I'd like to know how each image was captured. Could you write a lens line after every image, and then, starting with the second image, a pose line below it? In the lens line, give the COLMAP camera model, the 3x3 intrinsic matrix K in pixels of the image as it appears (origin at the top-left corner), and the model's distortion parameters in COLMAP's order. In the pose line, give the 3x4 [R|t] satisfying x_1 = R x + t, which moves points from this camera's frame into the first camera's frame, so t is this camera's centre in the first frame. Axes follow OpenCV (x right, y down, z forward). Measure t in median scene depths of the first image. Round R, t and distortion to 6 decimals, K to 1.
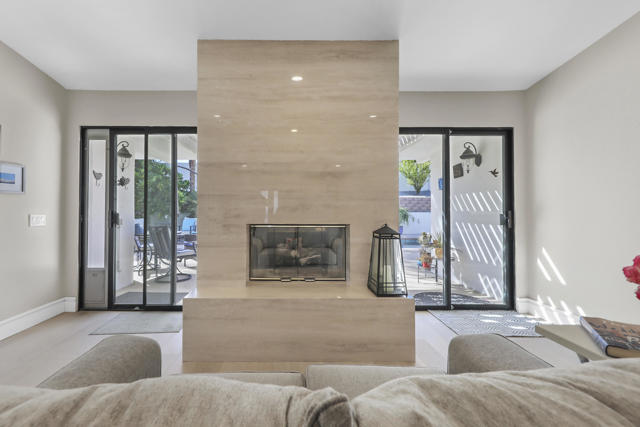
lens RADIAL K [[296.1, 0, 298.1], [0, 296.1, 211.7], [0, 0, 1]] dist [0.001551, 0.000192]
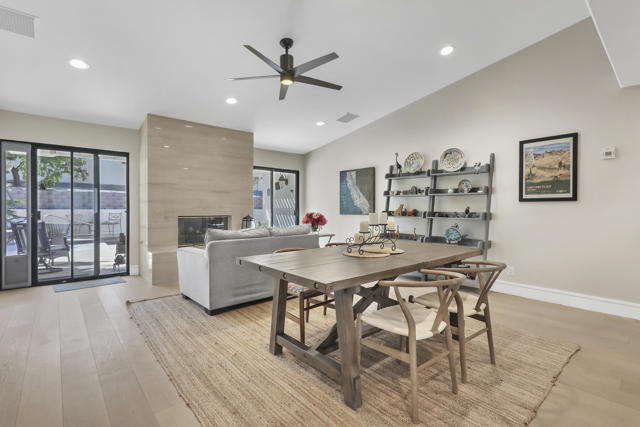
lens RADIAL K [[306.5, 0, 320.0], [0, 306.5, 213.5], [0, 0, 1]] dist [0.001234, -0.000114]
pose [[0.810584, -0.013070, 0.585477, -0.458319], [-0.000883, 0.999722, 0.023540, -0.017920], [-0.585622, -0.019598, 0.810347, -0.886901]]
